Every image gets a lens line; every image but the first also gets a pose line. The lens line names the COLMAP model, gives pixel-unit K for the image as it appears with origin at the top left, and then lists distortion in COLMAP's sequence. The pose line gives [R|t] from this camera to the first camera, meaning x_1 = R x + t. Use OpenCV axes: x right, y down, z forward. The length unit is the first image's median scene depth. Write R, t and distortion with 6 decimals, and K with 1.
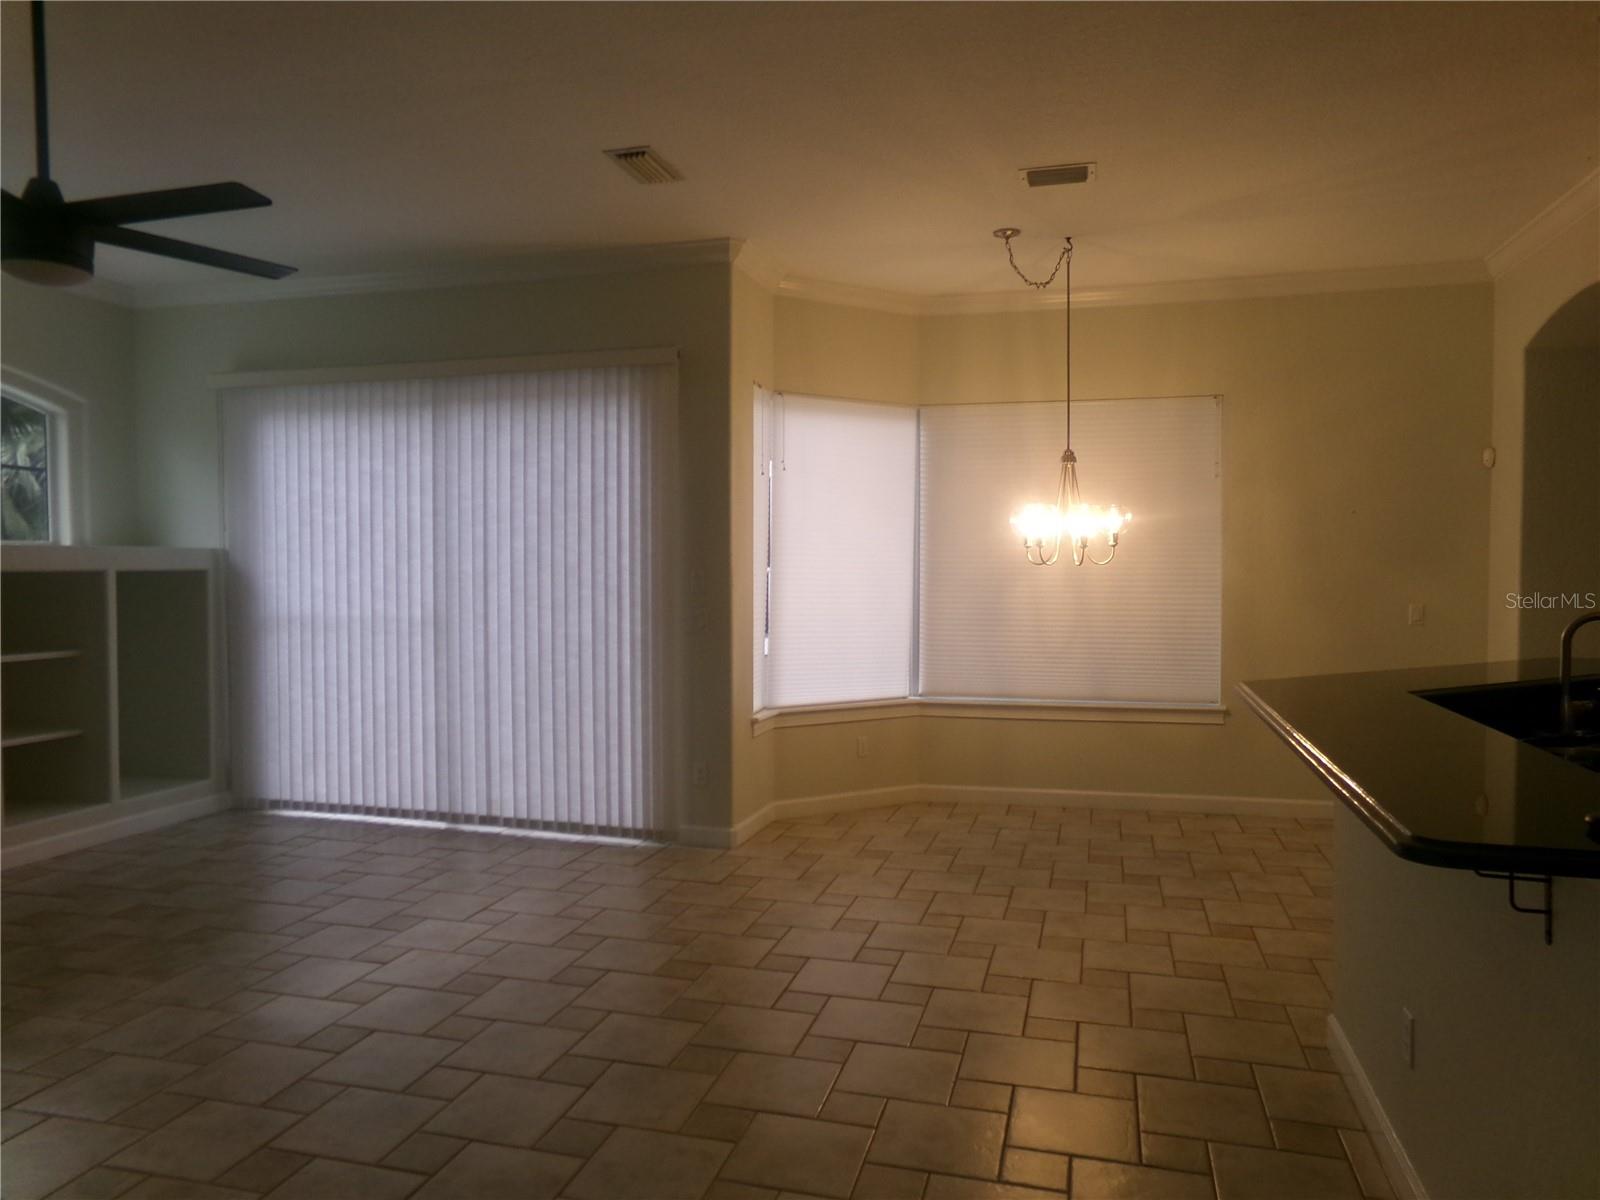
lens RADIAL K [[1088.7, 0, 799.5], [0, 1088.7, 609.6], [0, 0, 1]] dist [-0.040168, 0.070912]
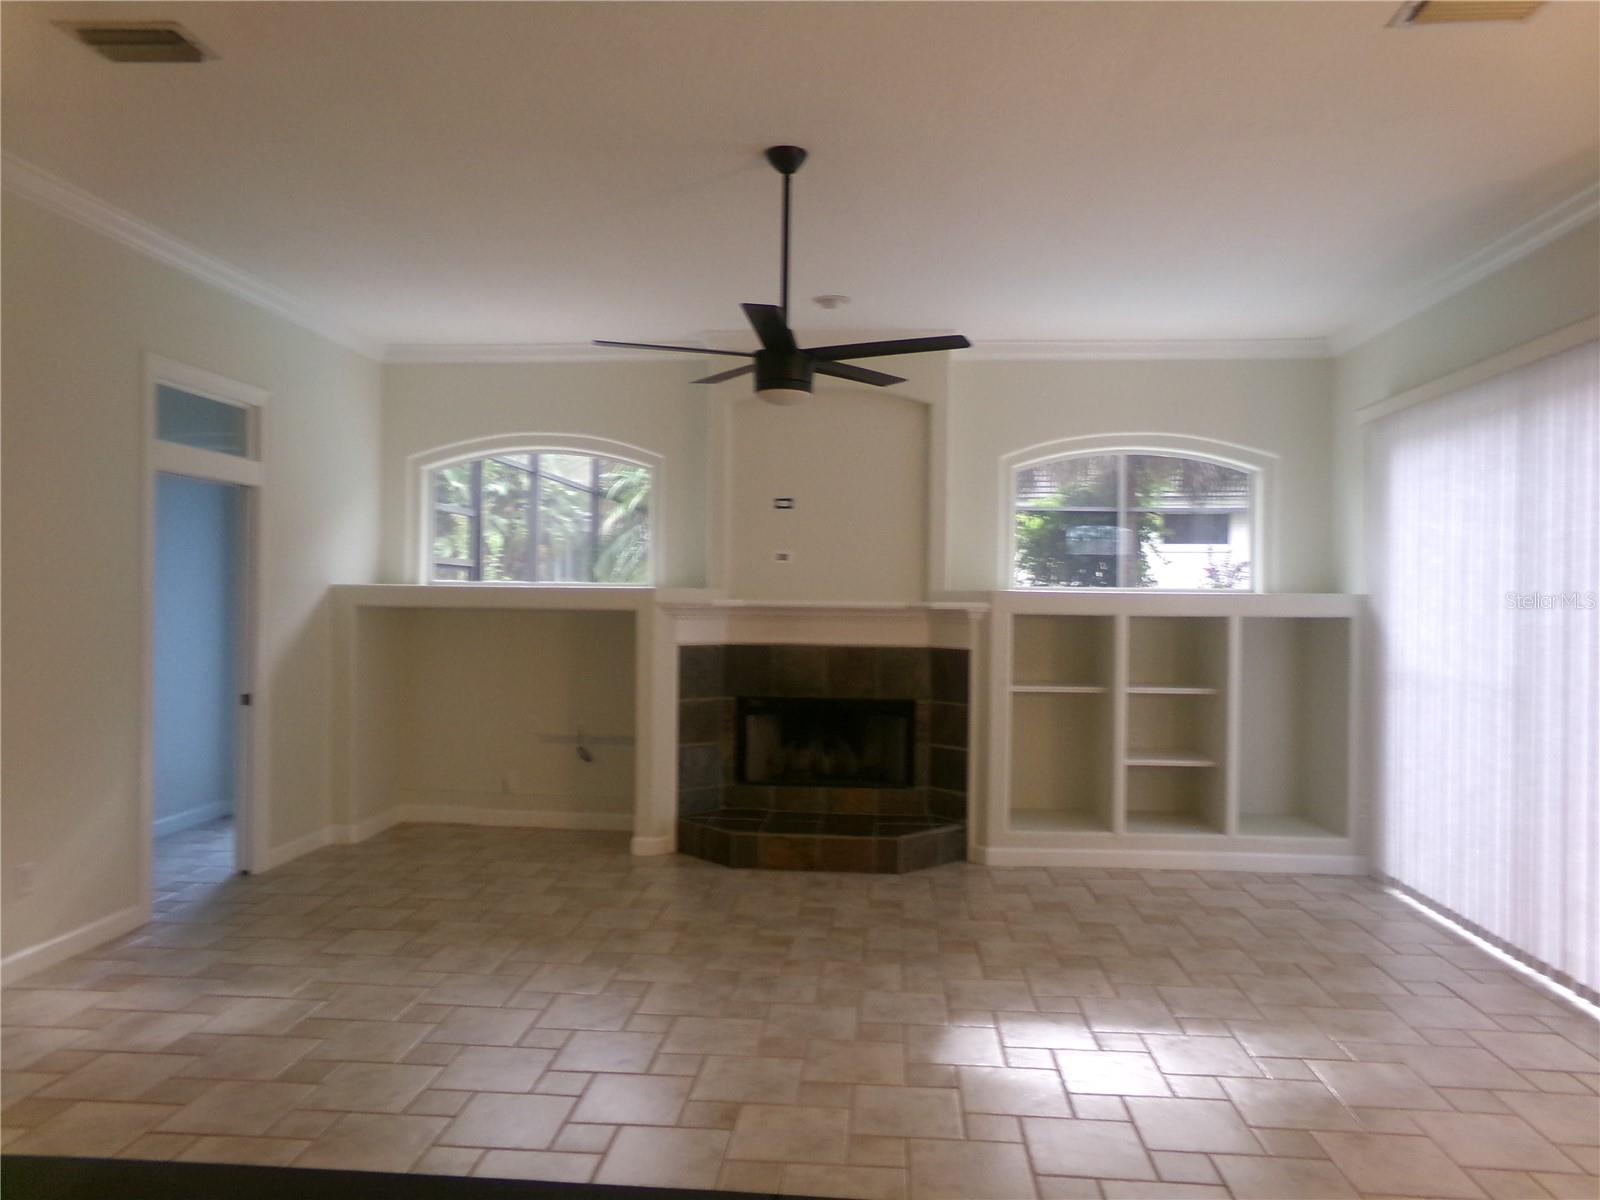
lens RADIAL K [[1088.7, 0, 799.5], [0, 1088.7, 609.6], [0, 0, 1]] dist [-0.040168, 0.070912]
pose [[0.173565, 0.010585, -0.984765, 0.321885], [-0.043898, 0.999031, 0.003001, -0.026788], [0.983843, 0.042709, 0.173862, 0.378392]]
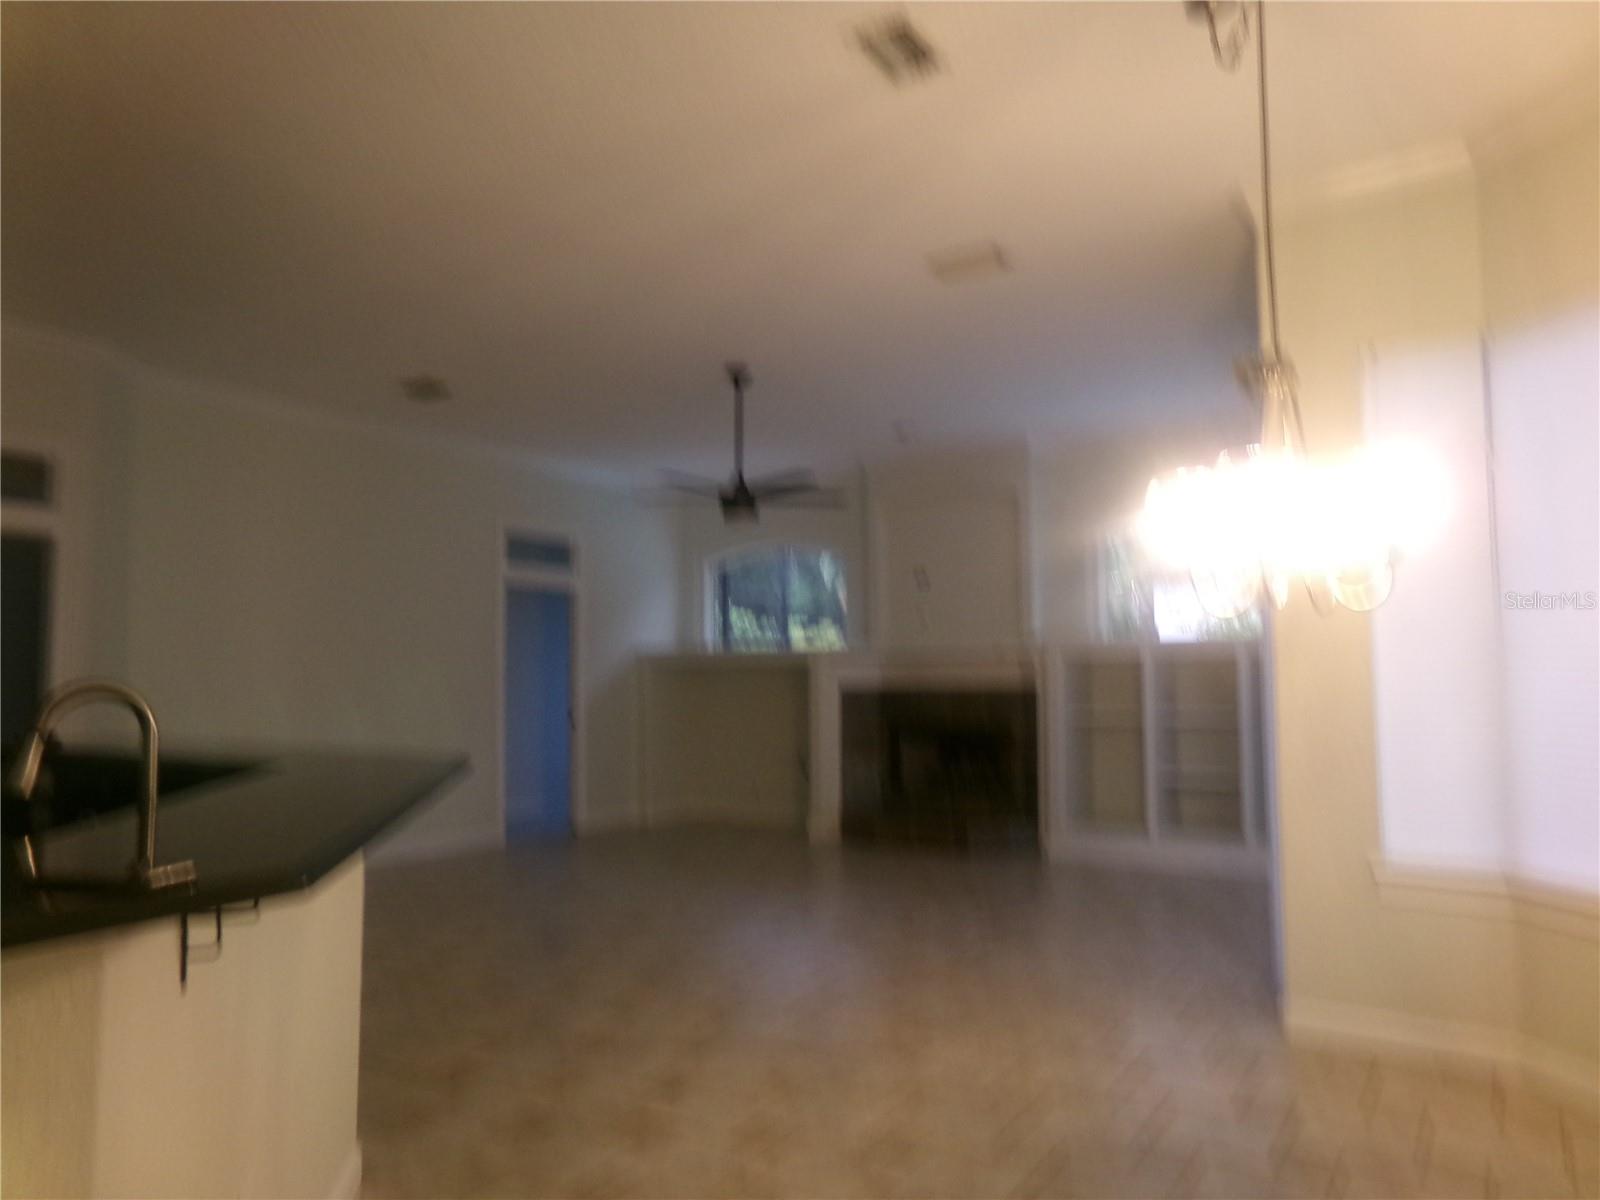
lens RADIAL K [[1088.7, 0, 799.5], [0, 1088.7, 609.6], [0, 0, 1]] dist [-0.040168, 0.070912]
pose [[-0.347592, -0.047600, -0.936437, 0.649730], [-0.028078, 0.998791, -0.040347, -0.024881], [0.937225, 0.012269, -0.348508, 0.897816]]
